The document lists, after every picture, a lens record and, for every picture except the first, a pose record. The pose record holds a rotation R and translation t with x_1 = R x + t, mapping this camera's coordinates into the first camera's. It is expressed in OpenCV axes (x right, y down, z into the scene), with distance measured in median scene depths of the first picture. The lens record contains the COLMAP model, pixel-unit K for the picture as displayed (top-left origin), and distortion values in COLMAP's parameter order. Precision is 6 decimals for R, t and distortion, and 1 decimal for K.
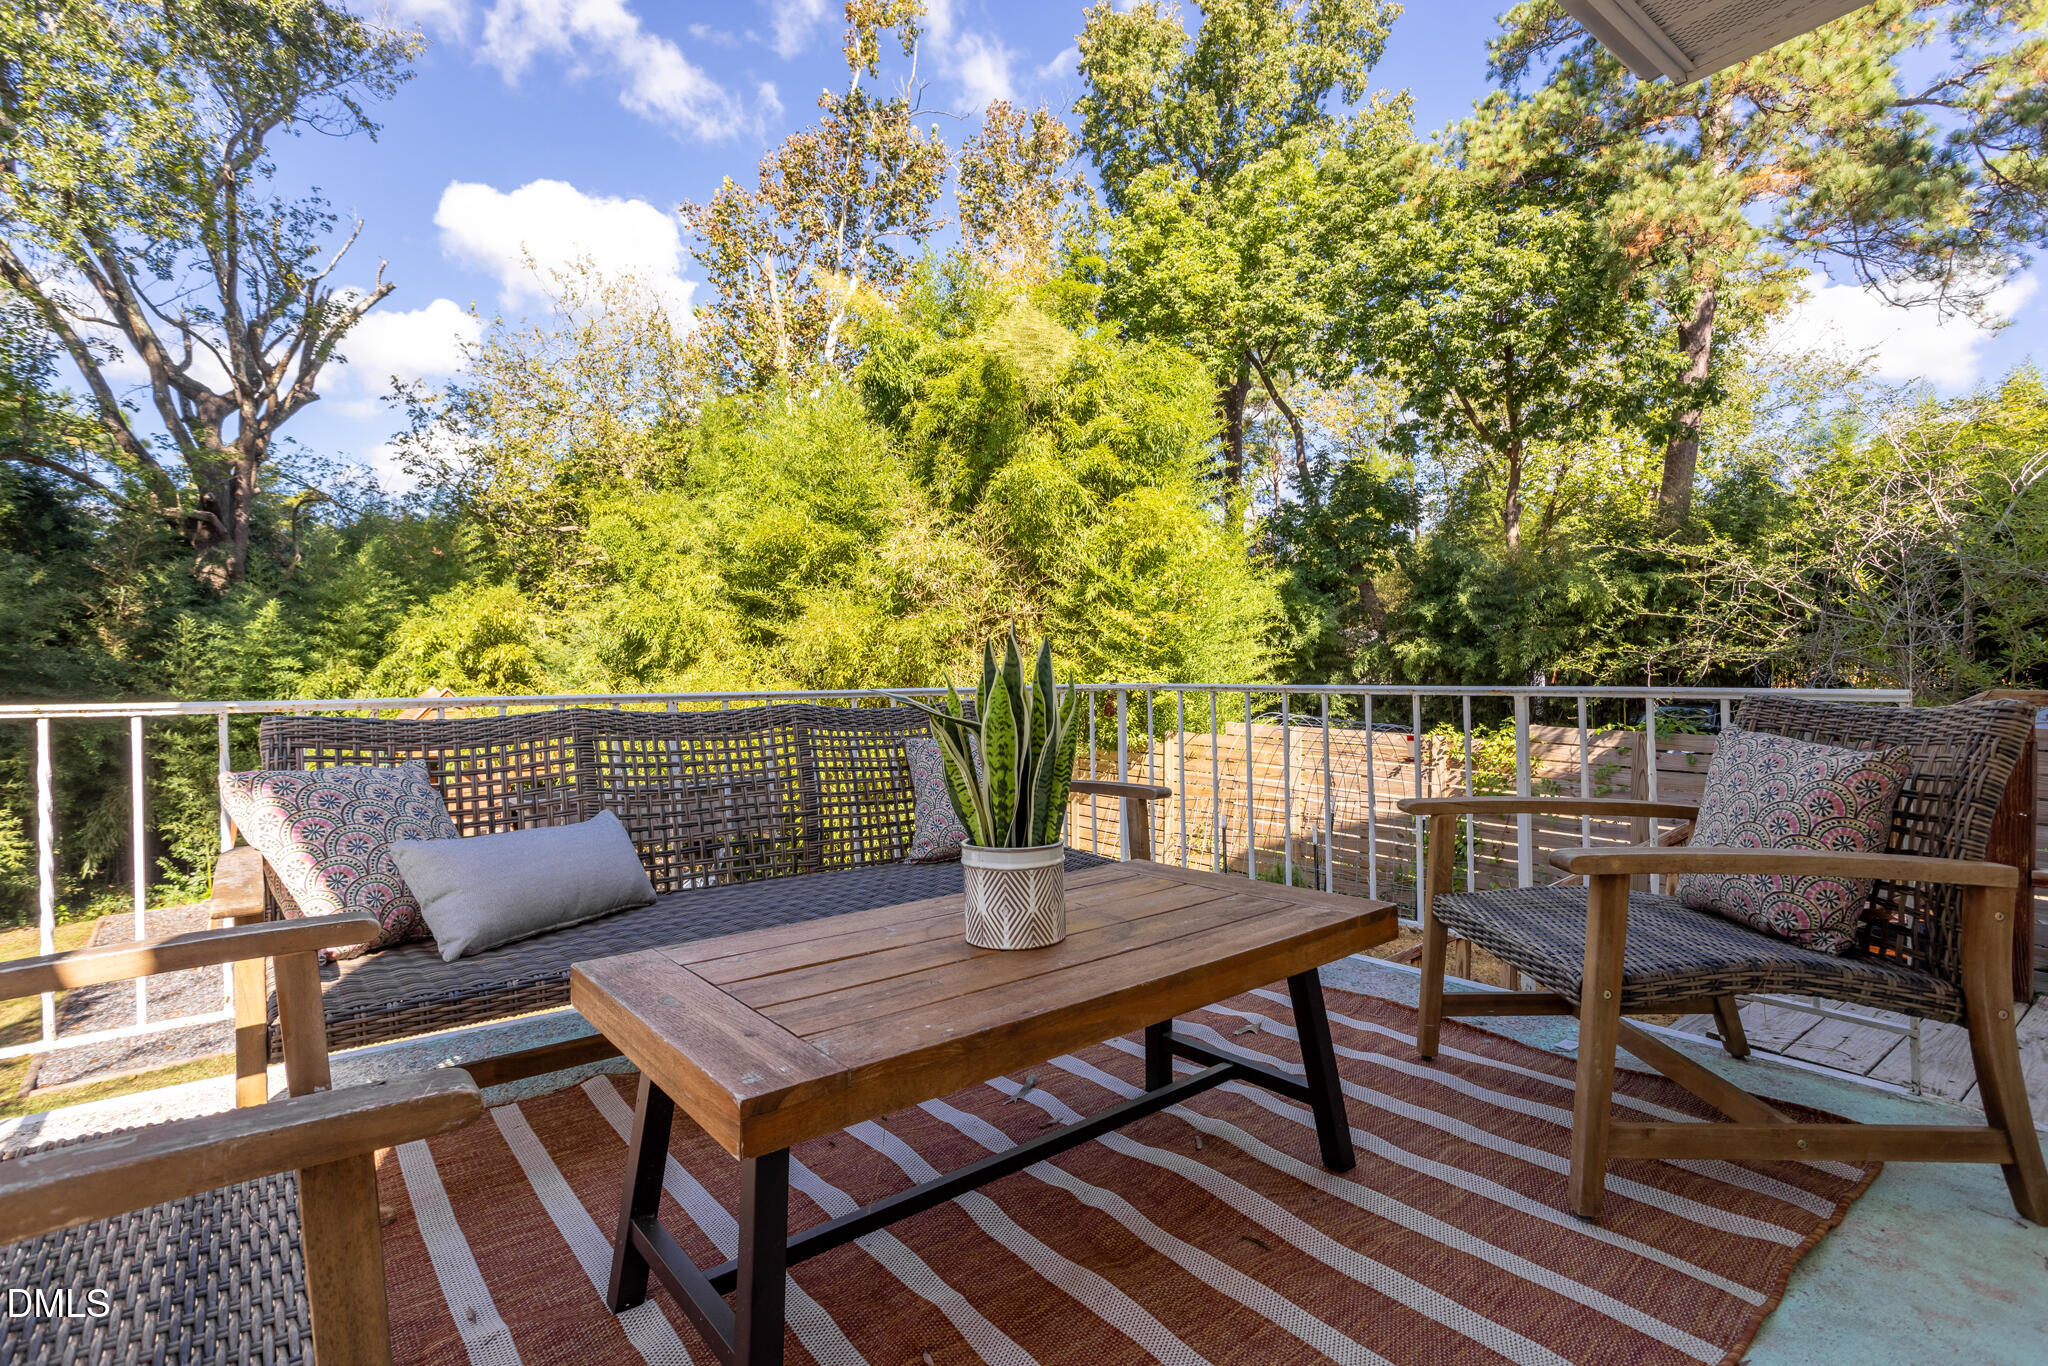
lens RADIAL K [[950.6, 0, 1025.6], [0, 950.6, 645.4], [0, 0, 1]] dist [-0.028390, 0.013252]
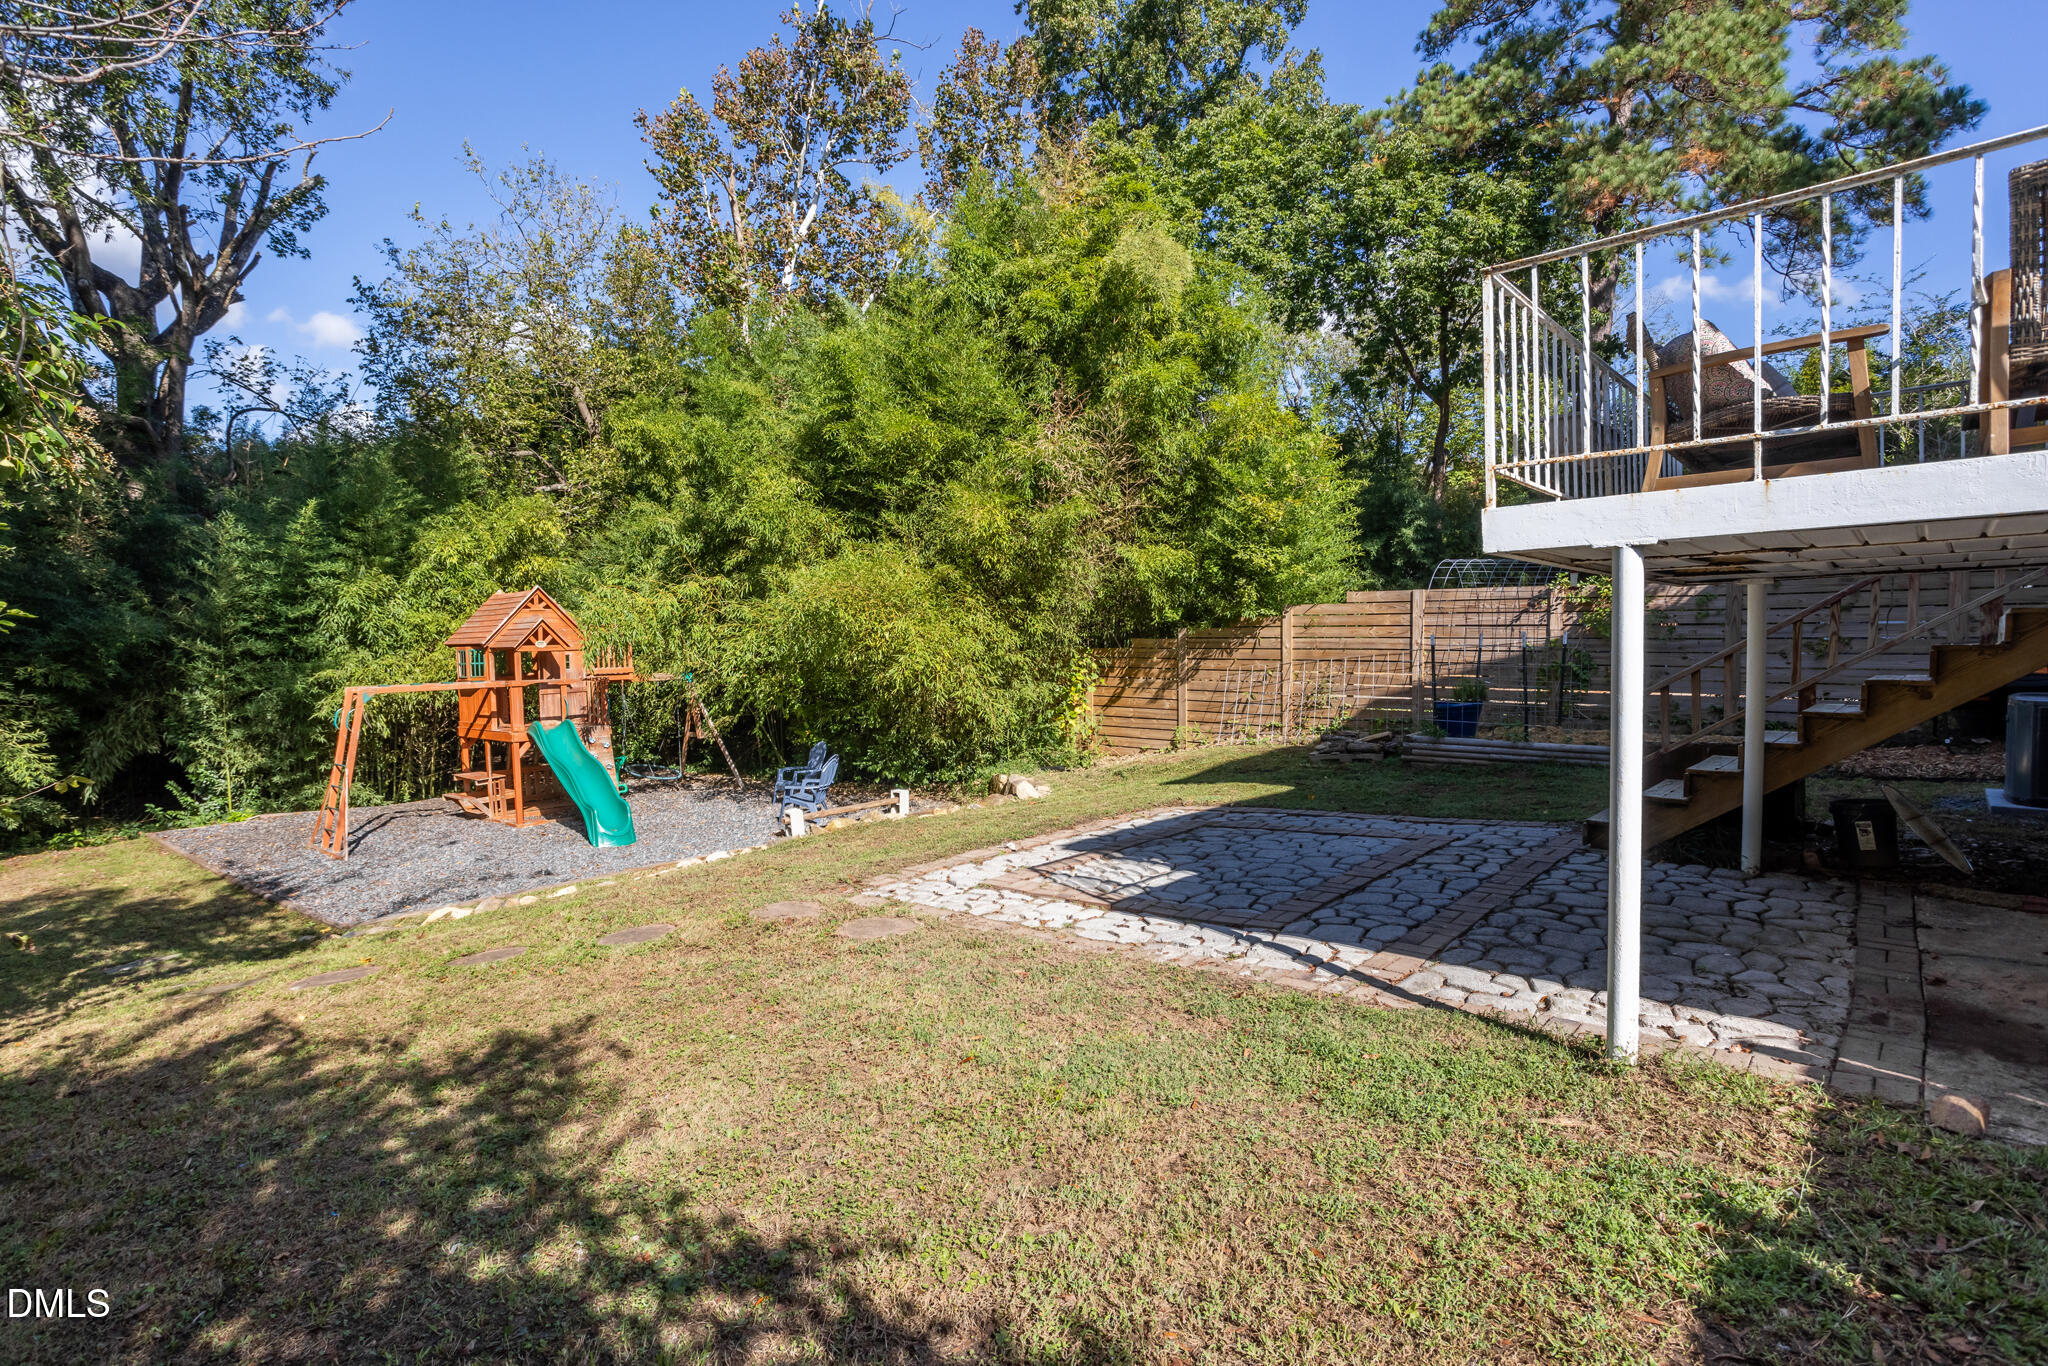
lens RADIAL K [[1000.7, 0, 1001.1], [0, 1000.7, 653.1], [0, 0, 1]] dist [-0.042081, 0.023783]
pose [[0.986621, -0.012163, 0.162574, -0.220647], [0.008107, 0.999640, 0.025583, 0.066264], [-0.162826, -0.023923, 0.986365, -0.066900]]
